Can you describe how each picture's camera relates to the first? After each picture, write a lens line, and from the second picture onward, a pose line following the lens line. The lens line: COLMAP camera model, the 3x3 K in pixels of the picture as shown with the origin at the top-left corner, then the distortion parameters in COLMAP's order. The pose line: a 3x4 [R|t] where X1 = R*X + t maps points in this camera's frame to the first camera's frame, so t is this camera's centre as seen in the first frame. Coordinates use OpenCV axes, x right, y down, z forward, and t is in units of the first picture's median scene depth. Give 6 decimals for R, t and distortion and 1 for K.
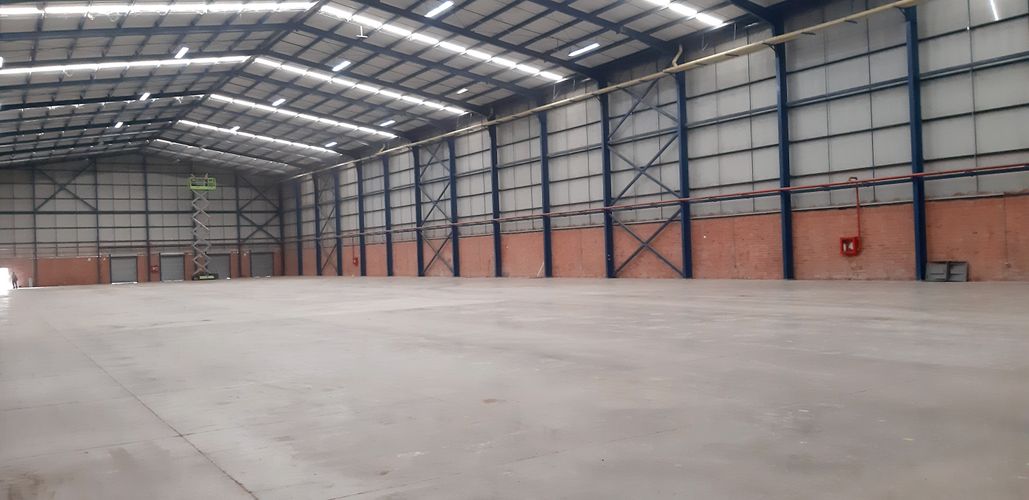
lens RADIAL K [[802.8, 0, 506.2], [0, 802.8, 256.4], [0, 0, 1]] dist [0.095322, -0.177104]
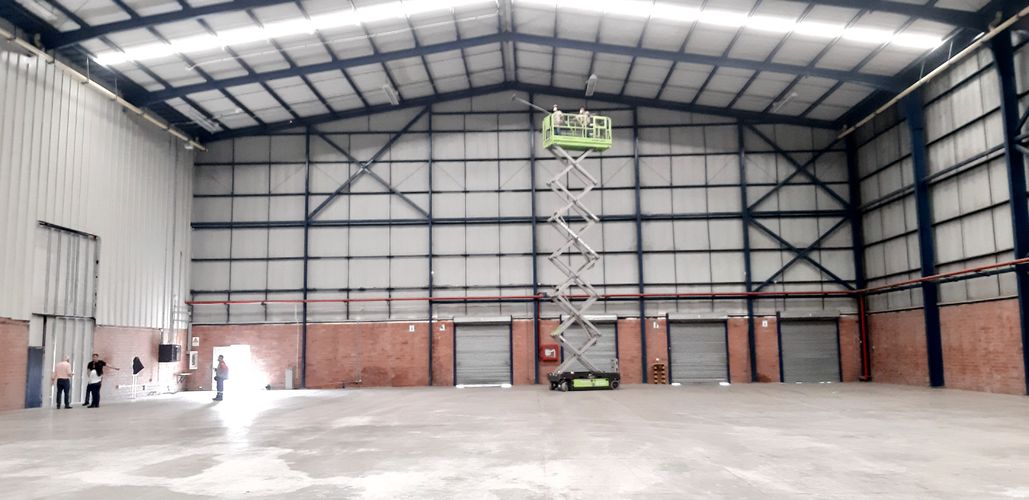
lens RADIAL K [[797.5, 0, 496.8], [0, 797.5, 255.4], [0, 0, 1]] dist [0.068761, -0.172360]
pose [[0.827121, -0.042262, -0.560432, -0.232629], [-0.017275, 0.994786, -0.100511, 0.006859], [0.561758, 0.092816, 0.822079, 0.667166]]
